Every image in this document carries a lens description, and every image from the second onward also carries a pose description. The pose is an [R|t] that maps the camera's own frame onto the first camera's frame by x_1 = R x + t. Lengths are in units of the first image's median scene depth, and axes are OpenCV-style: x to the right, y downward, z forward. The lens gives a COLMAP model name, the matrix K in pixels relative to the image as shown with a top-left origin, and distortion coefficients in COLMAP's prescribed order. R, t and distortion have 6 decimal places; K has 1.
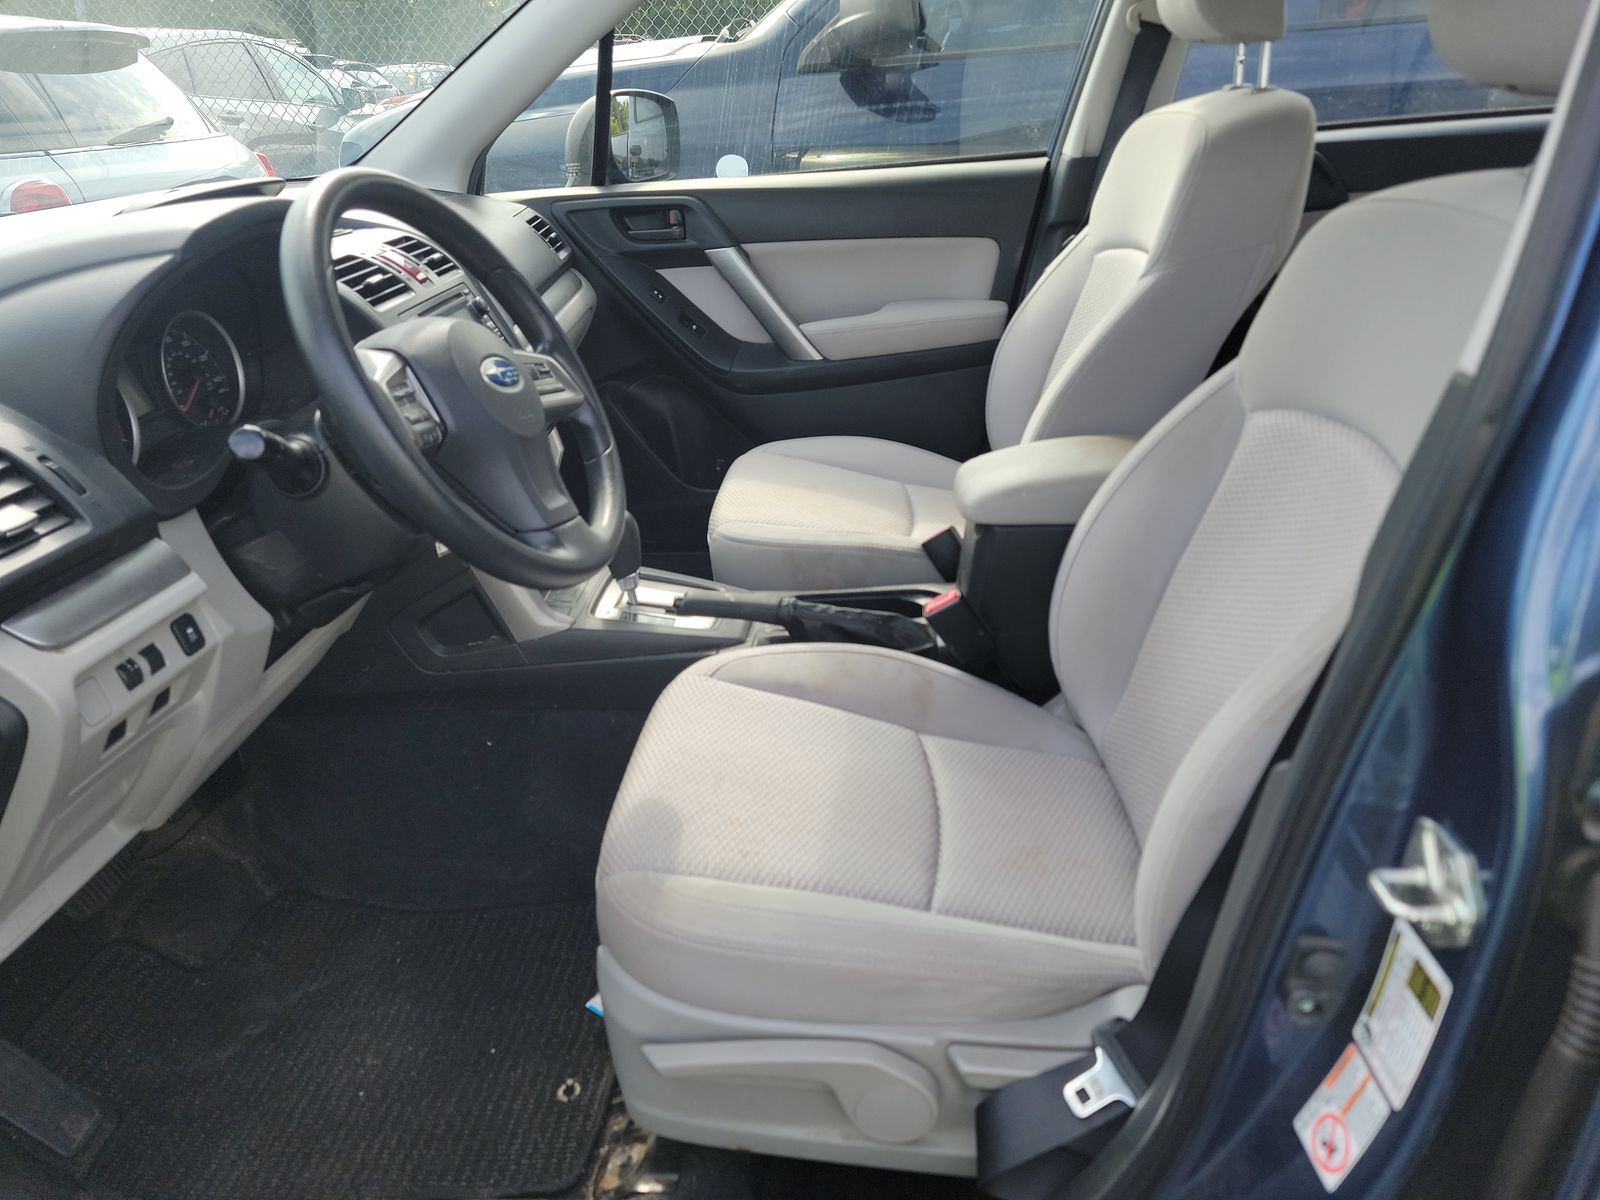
lens RADIAL K [[1130.1, 0, 798.1], [0, 1130.1, 634.7], [0, 0, 1]] dist [0.032732, -0.005595]
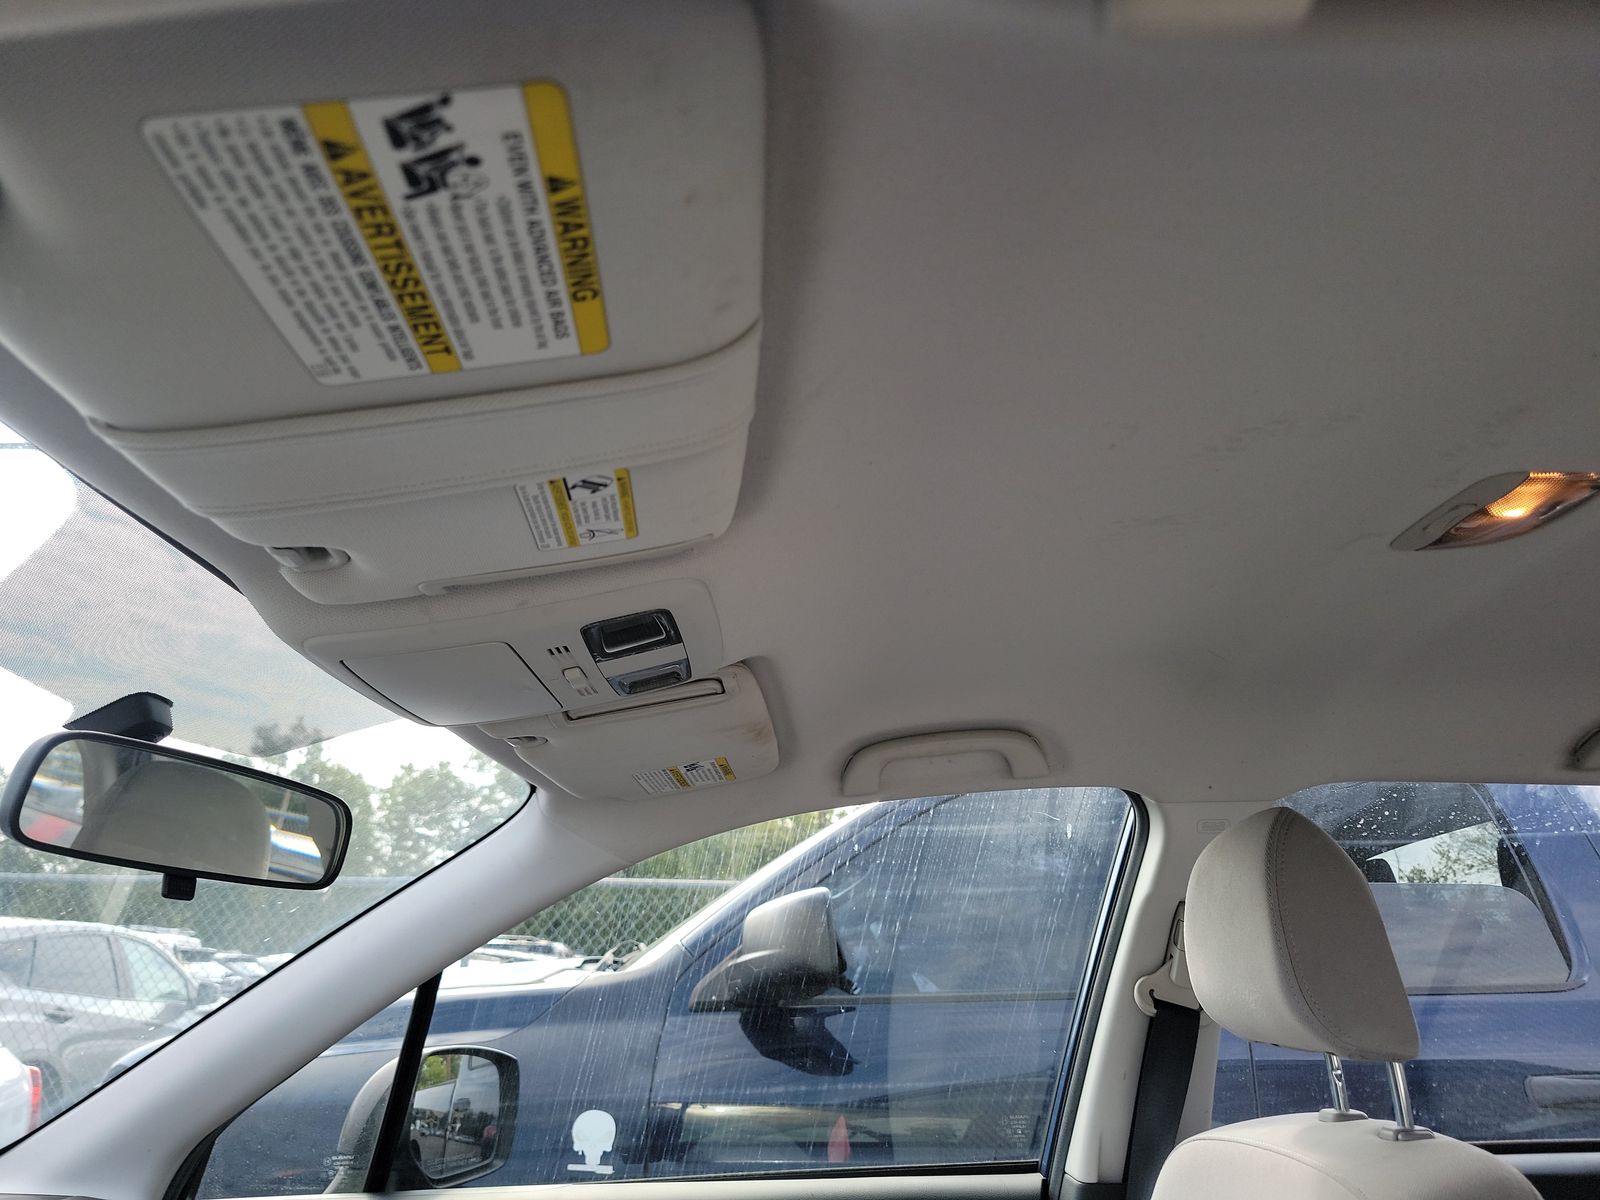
lens RADIAL K [[1130.1, 0, 798.1], [0, 1130.1, 634.7], [0, 0, 1]] dist [0.032732, -0.005595]
pose [[0.996101, 0.057970, 0.066493, 0.008234], [0.002161, 0.737495, -0.675349, -0.145412], [-0.088188, 0.672860, 0.734495, 0.219553]]
